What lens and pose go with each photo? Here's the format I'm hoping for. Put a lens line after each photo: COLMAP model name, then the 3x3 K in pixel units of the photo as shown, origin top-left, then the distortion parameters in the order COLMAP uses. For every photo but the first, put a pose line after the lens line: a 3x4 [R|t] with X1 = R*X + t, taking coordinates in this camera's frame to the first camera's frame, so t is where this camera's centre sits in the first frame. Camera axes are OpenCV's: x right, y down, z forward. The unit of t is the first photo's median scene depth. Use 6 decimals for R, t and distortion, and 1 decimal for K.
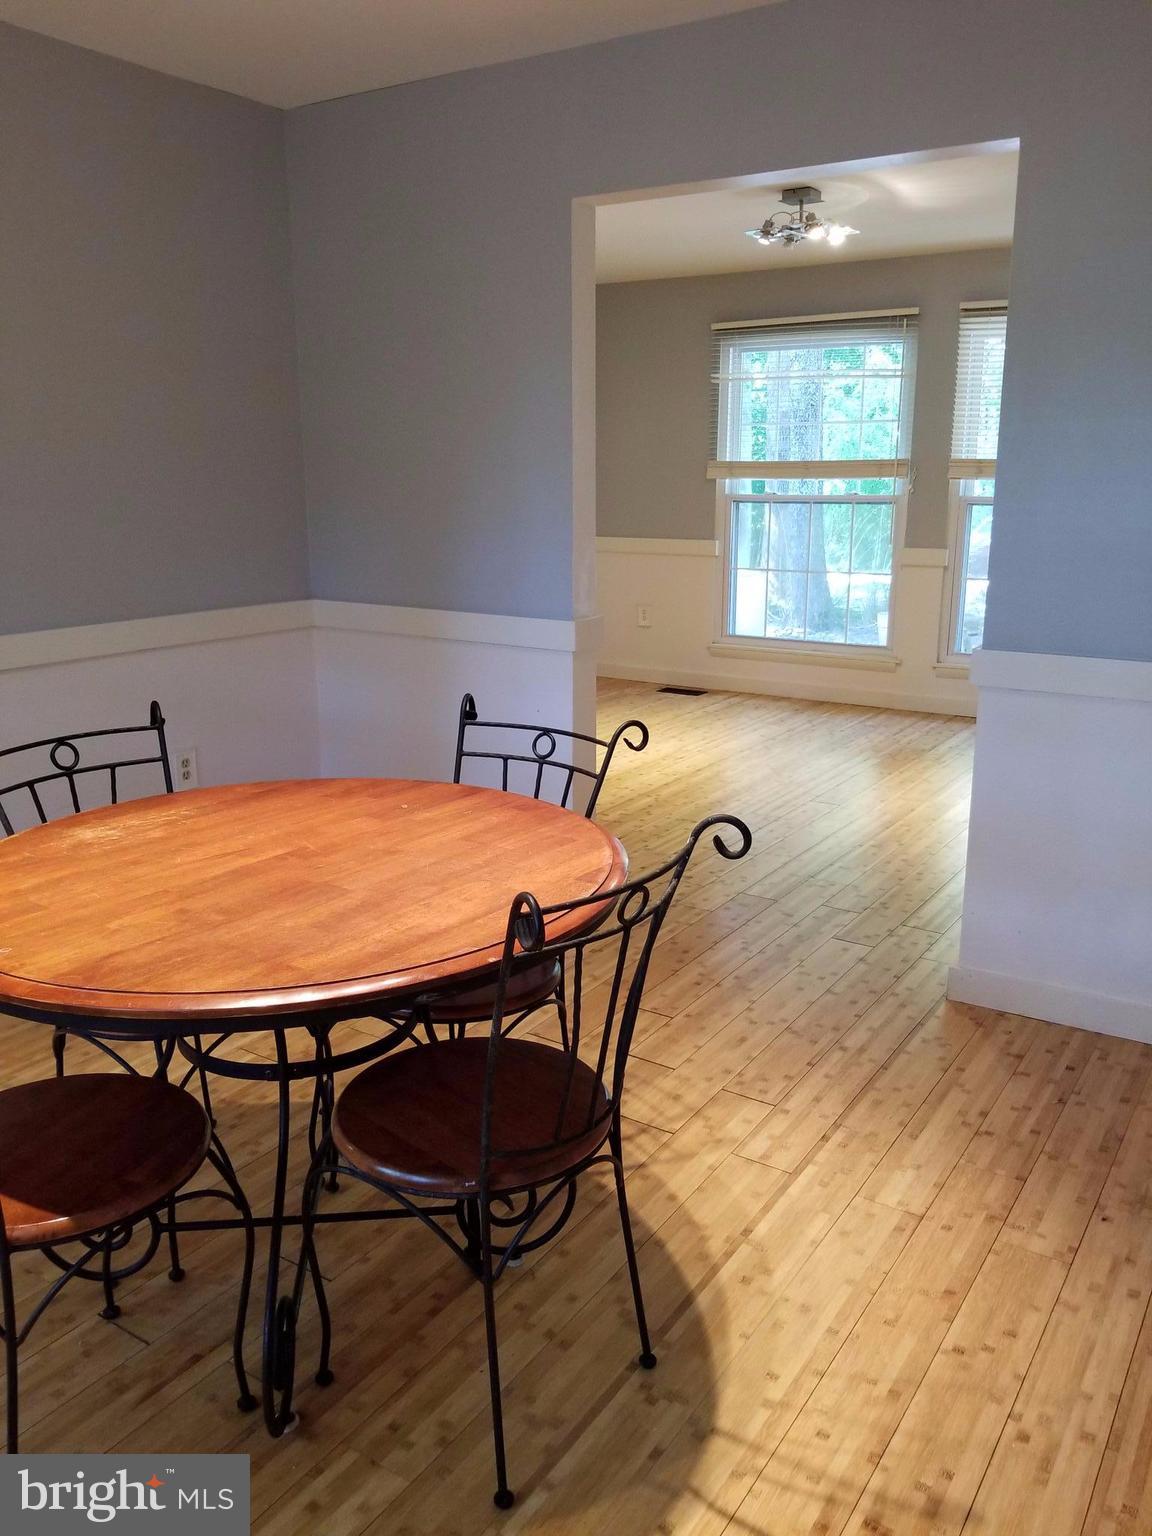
lens RADIAL K [[1224.8, 0, 576.0], [0, 1224.8, 768.0], [0, 0, 1]] dist [0.006661, -0.000008]
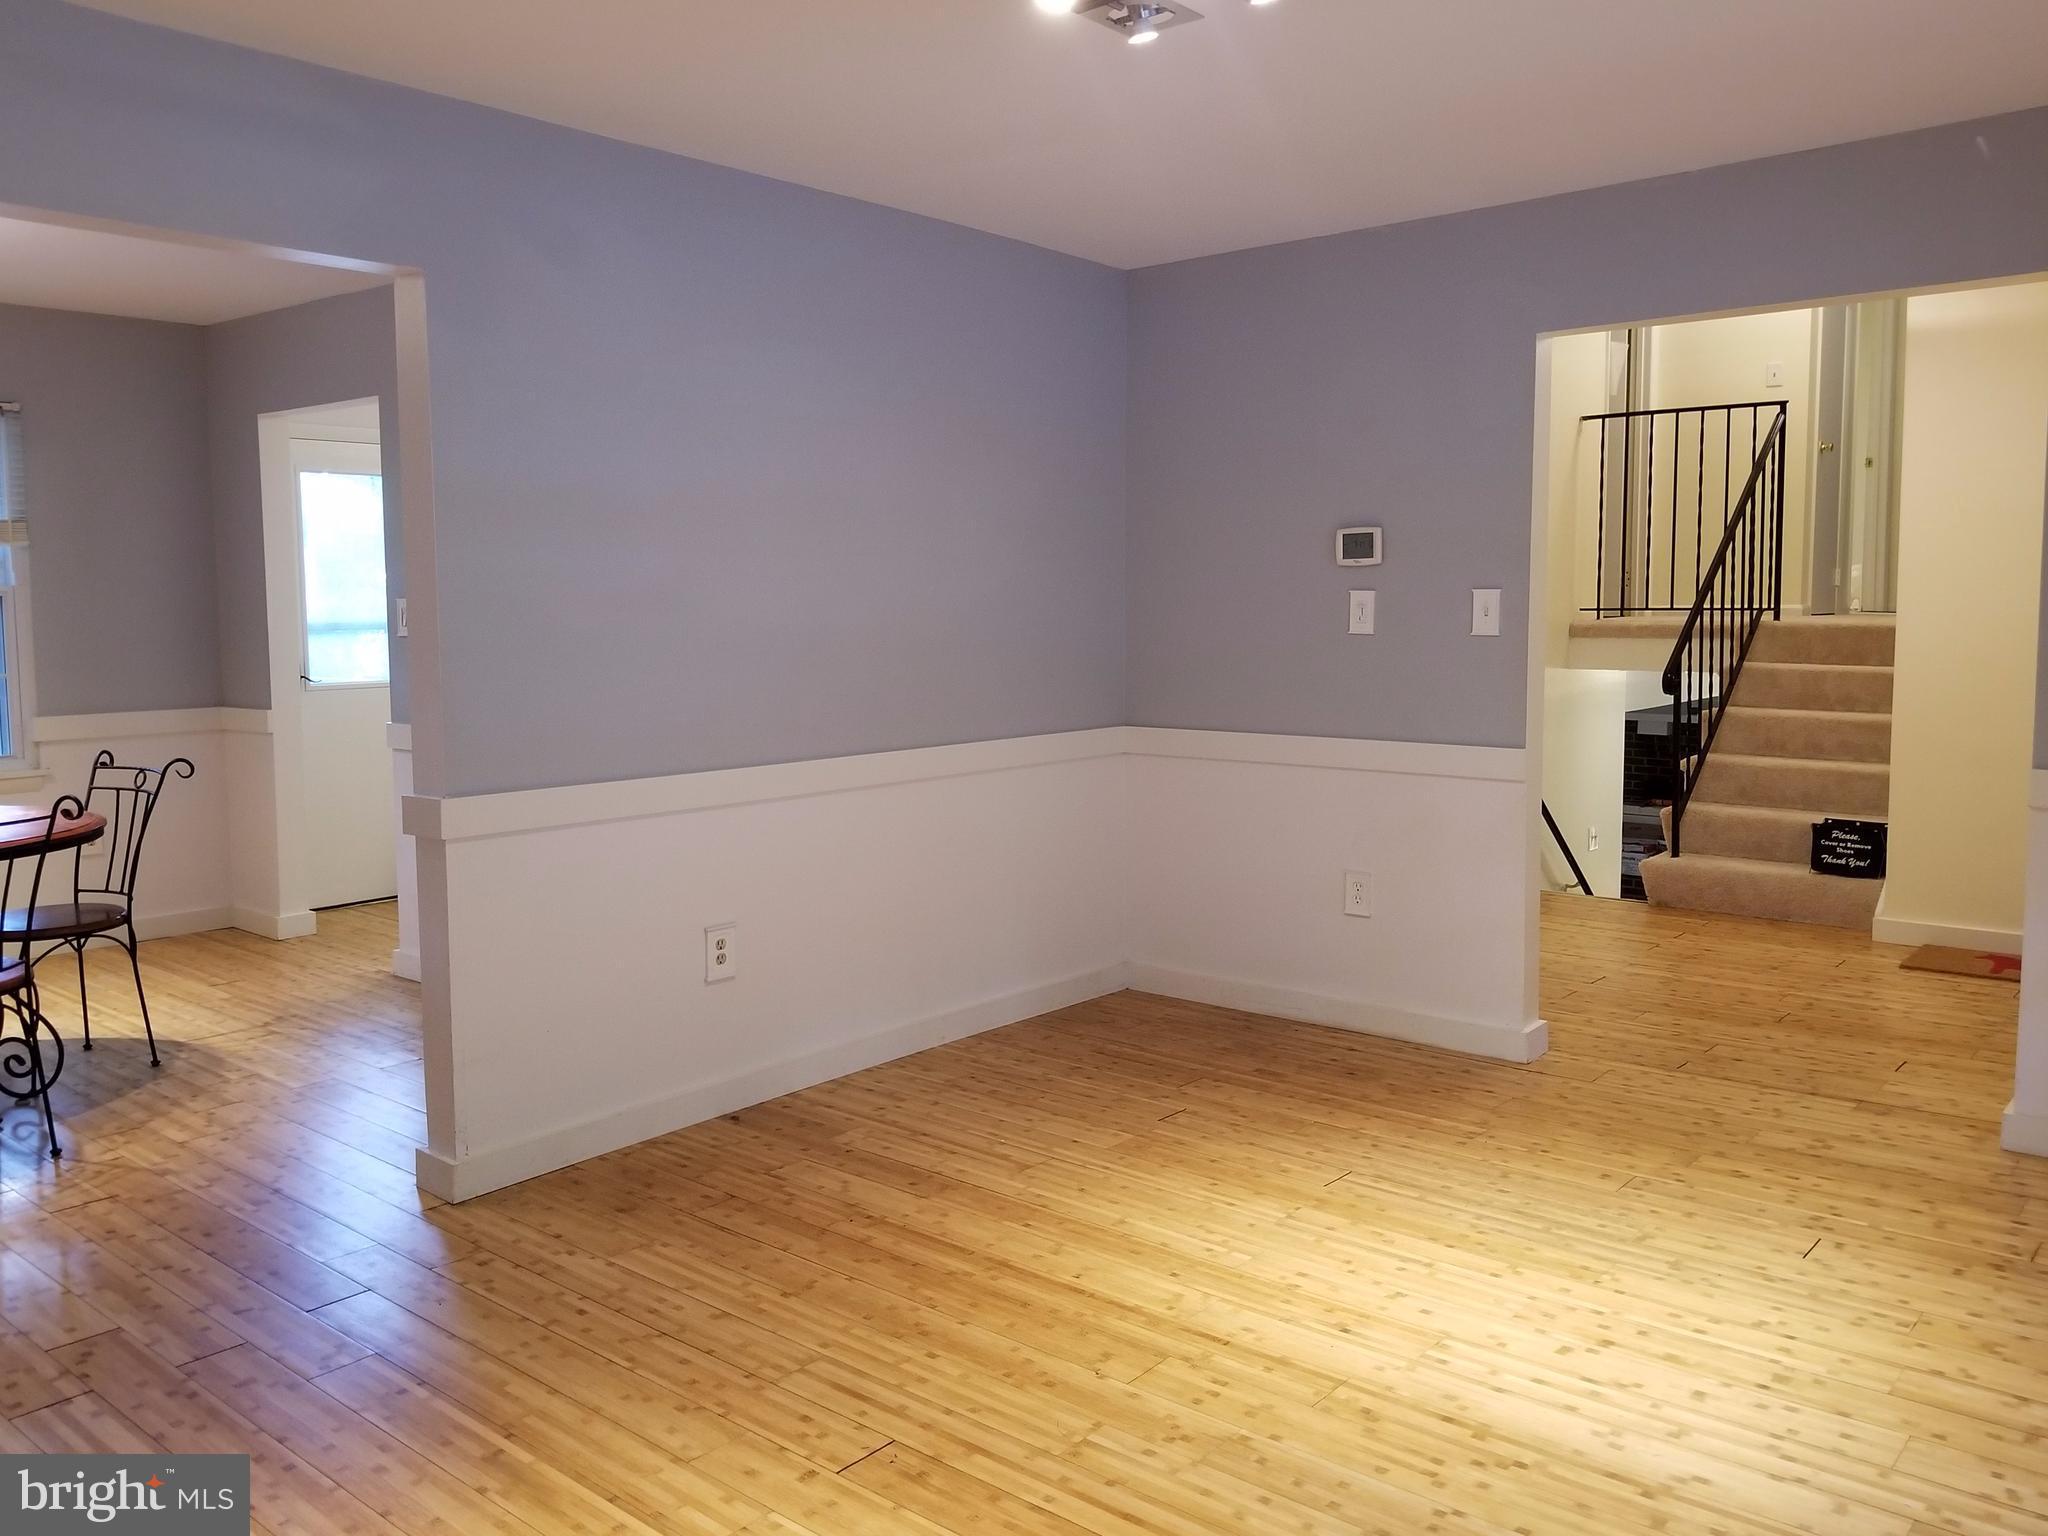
lens RADIAL K [[1627.3, 0, 1024.0], [0, 1627.3, 768.0], [0, 0, 1]] dist [0.004653, -0.011230]
pose [[-0.134183, 0.107706, -0.985086, 0.517933], [-0.223856, 0.965085, 0.136012, -0.200167], [0.965341, 0.238768, -0.105387, 0.799969]]
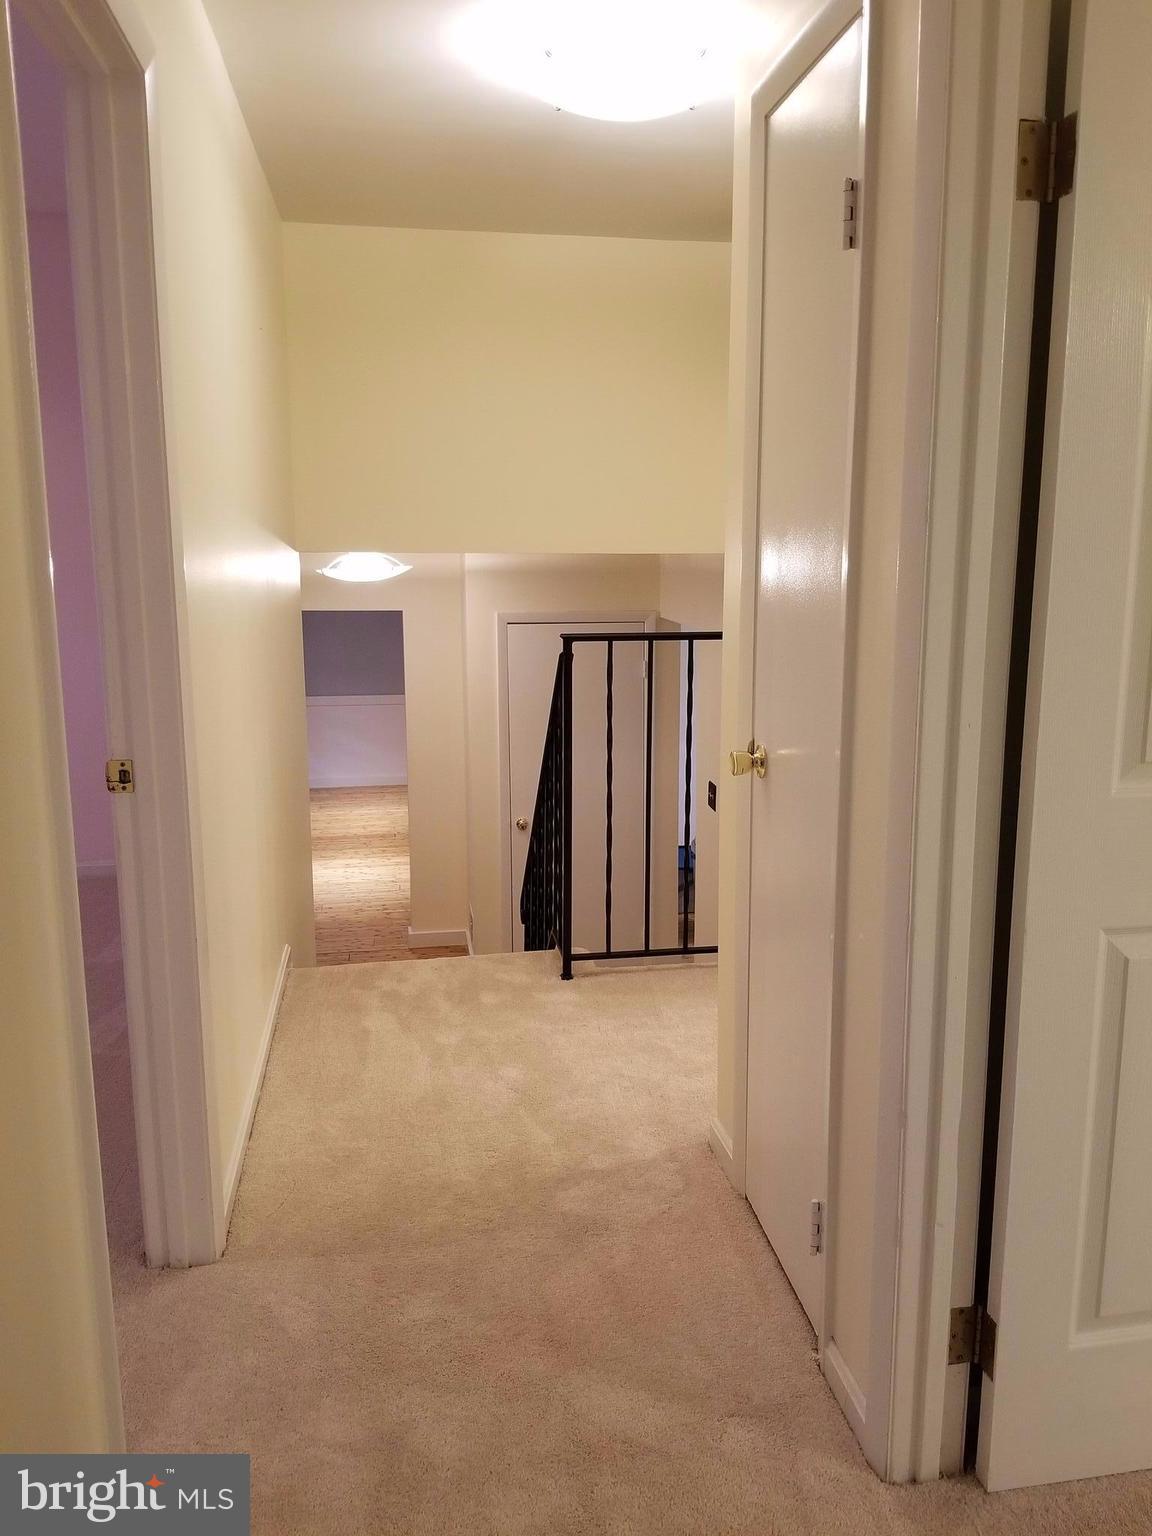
lens RADIAL K [[1220.5, 0, 576.0], [0, 1220.5, 768.0], [0, 0, 1]] dist [0.004653, -0.011230]
pose [[-0.660157, -0.144095, 0.737176, -1.119839], [0.173512, 0.925628, 0.336314, -0.537609], [-0.730812, 0.349929, -0.586058, 1.467677]]
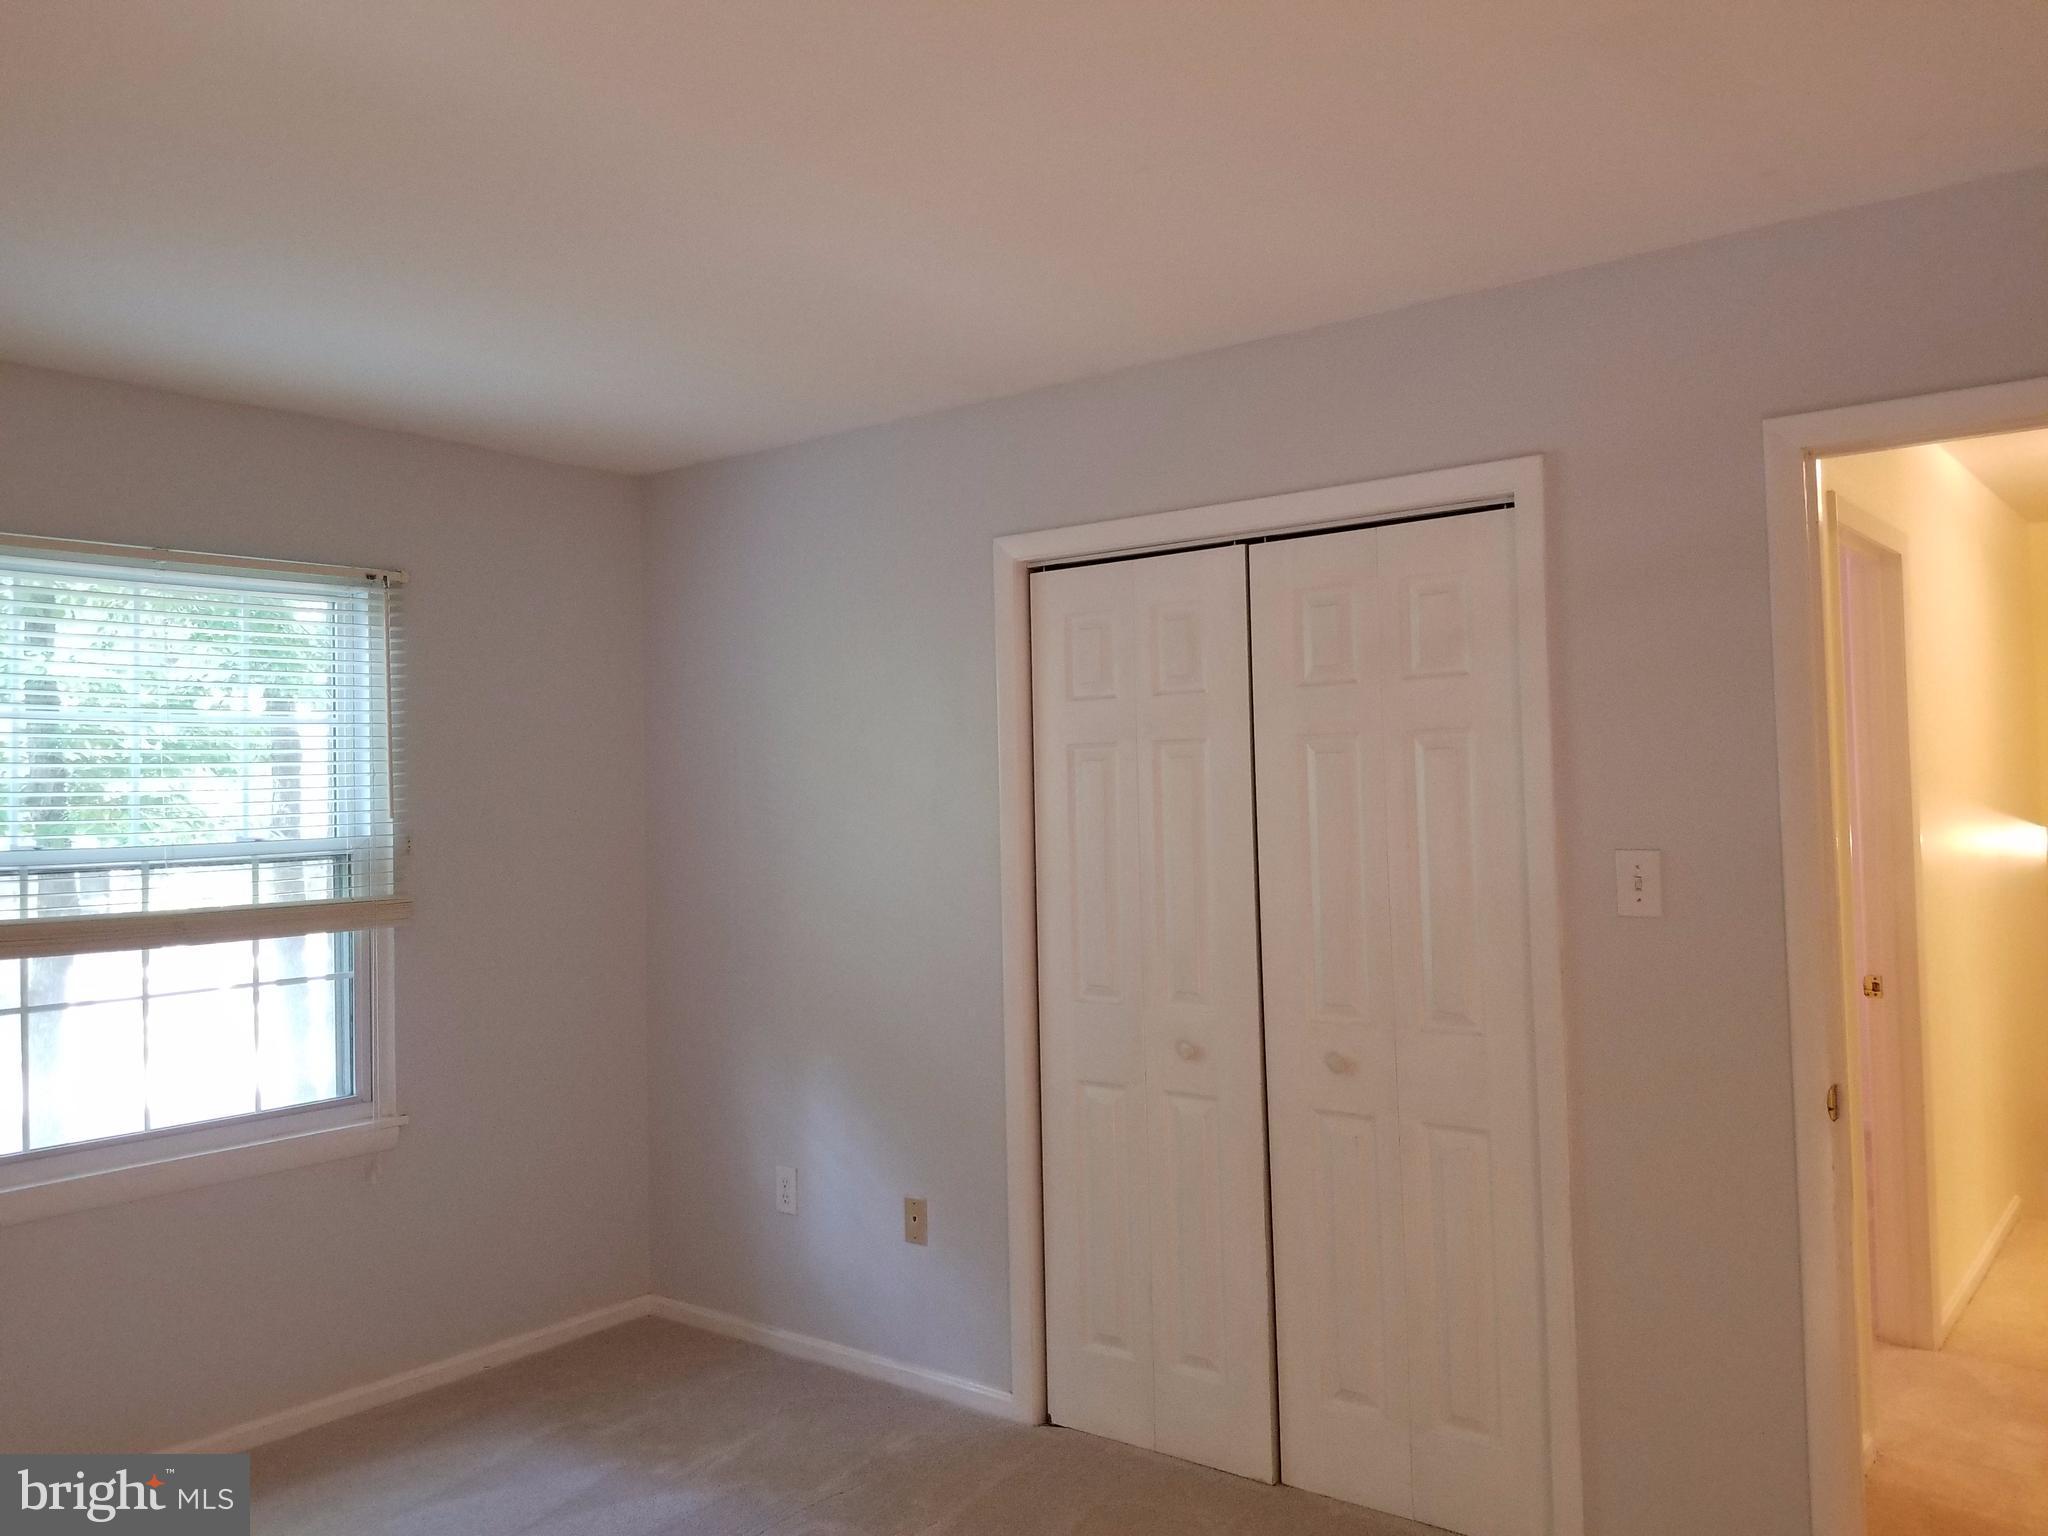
lens RADIAL K [[1627.3, 0, 1024.0], [0, 1627.3, 768.0], [0, 0, 1]] dist [0.004653, -0.011230]
pose [[0.088281, 0.009641, 0.996049, -1.837289], [0.265436, 0.963569, -0.032853, -0.664600], [-0.960078, 0.267287, 0.082506, 1.760837]]
